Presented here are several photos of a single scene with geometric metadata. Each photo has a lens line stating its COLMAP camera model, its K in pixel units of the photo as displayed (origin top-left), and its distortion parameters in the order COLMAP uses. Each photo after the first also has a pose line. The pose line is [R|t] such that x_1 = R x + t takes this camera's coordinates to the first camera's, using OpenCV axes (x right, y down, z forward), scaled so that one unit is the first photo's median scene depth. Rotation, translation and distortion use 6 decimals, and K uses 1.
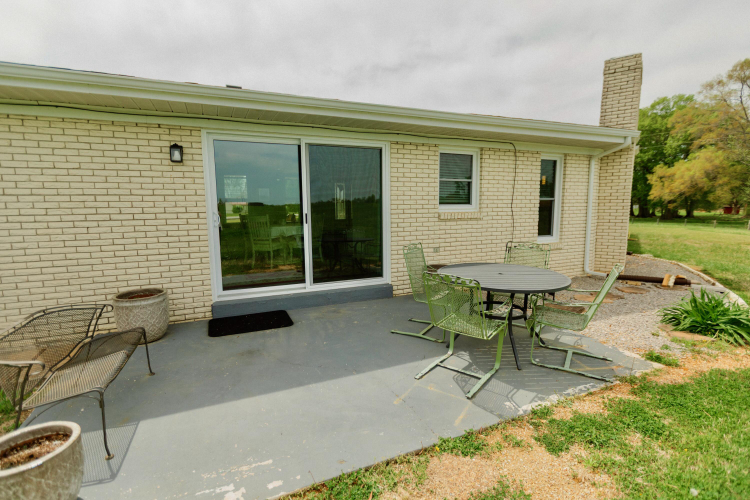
lens RADIAL K [[368.1, 0, 367.7], [0, 368.1, 253.9], [0, 0, 1]] dist [-0.000199, -0.004028]
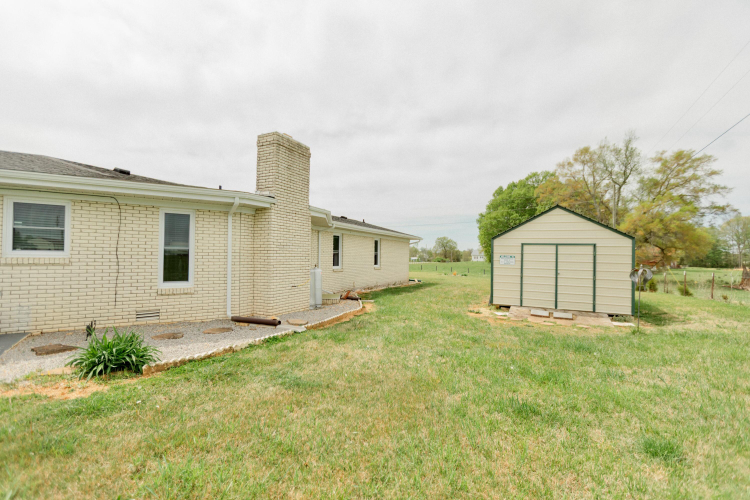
lens RADIAL K [[346.5, 0, 375.9], [0, 346.5, 250.7], [0, 0, 1]] dist [0.012337, -0.003889]
pose [[0.986565, 0.024827, 0.161472, 0.924068], [-0.001219, 0.989476, -0.144689, 0.010290], [-0.163365, 0.142549, 0.976213, -0.126778]]
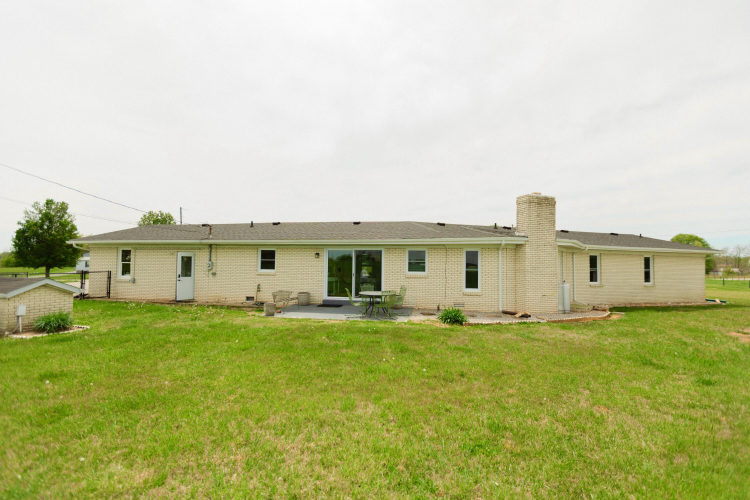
lens RADIAL K [[362.1, 0, 367.8], [0, 362.1, 251.2], [0, 0, 1]] dist [-0.002287, -0.001731]
pose [[0.817901, -0.000347, -0.575358, 1.181364], [-0.092884, 0.986803, -0.132633, 0.068149], [0.567812, 0.161922, 0.807076, -0.967064]]
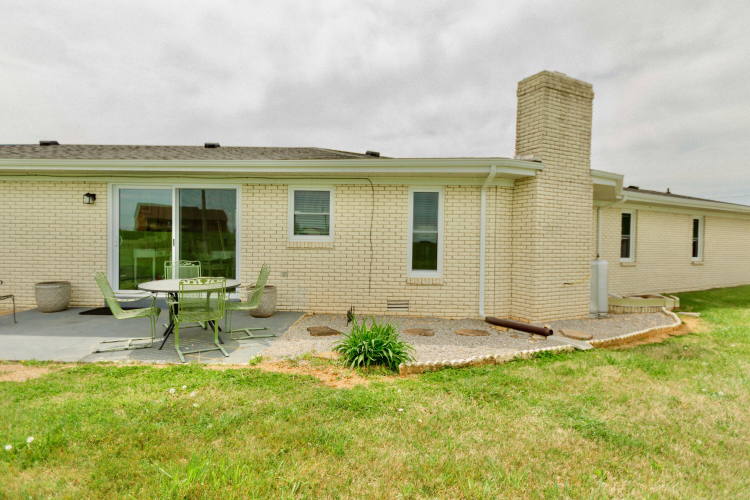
lens RADIAL K [[420.6, 0, 369.3], [0, 420.6, 252.6], [0, 0, 1]] dist [0.007229, -0.001953]
pose [[0.892983, 0.034717, -0.448750, 0.865744], [-0.081372, 0.993044, -0.085098, 0.011612], [0.442674, 0.112507, 0.889596, -0.045434]]
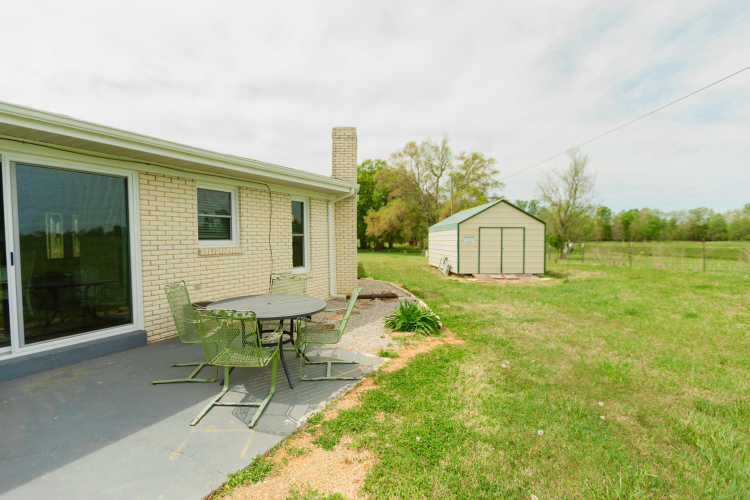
lens RADIAL K [[362.1, 0, 372.8], [0, 362.1, 250.4], [0, 0, 1]] dist [-0.002287, -0.001731]
pose [[0.785156, -0.018064, 0.619035, -0.031220], [0.080749, 0.994027, -0.073412, 0.000206], [-0.614011, 0.107626, 0.781925, -0.023136]]
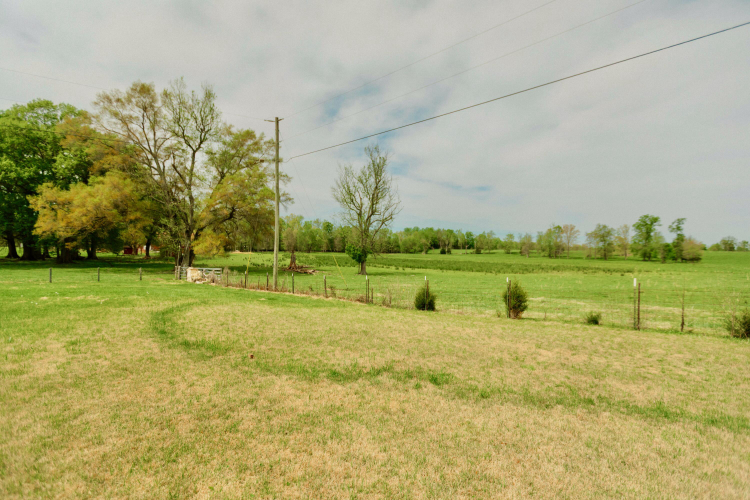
lens RADIAL K [[338.8, 0, 376.7], [0, 338.8, 253.8], [0, 0, 1]] dist [-0.016356, -0.000074]
pose [[0.134547, -0.002456, 0.990904, 2.148069], [0.103870, 0.994523, -0.011638, -0.369133], [-0.985448, 0.104491, 0.134065, 2.673135]]
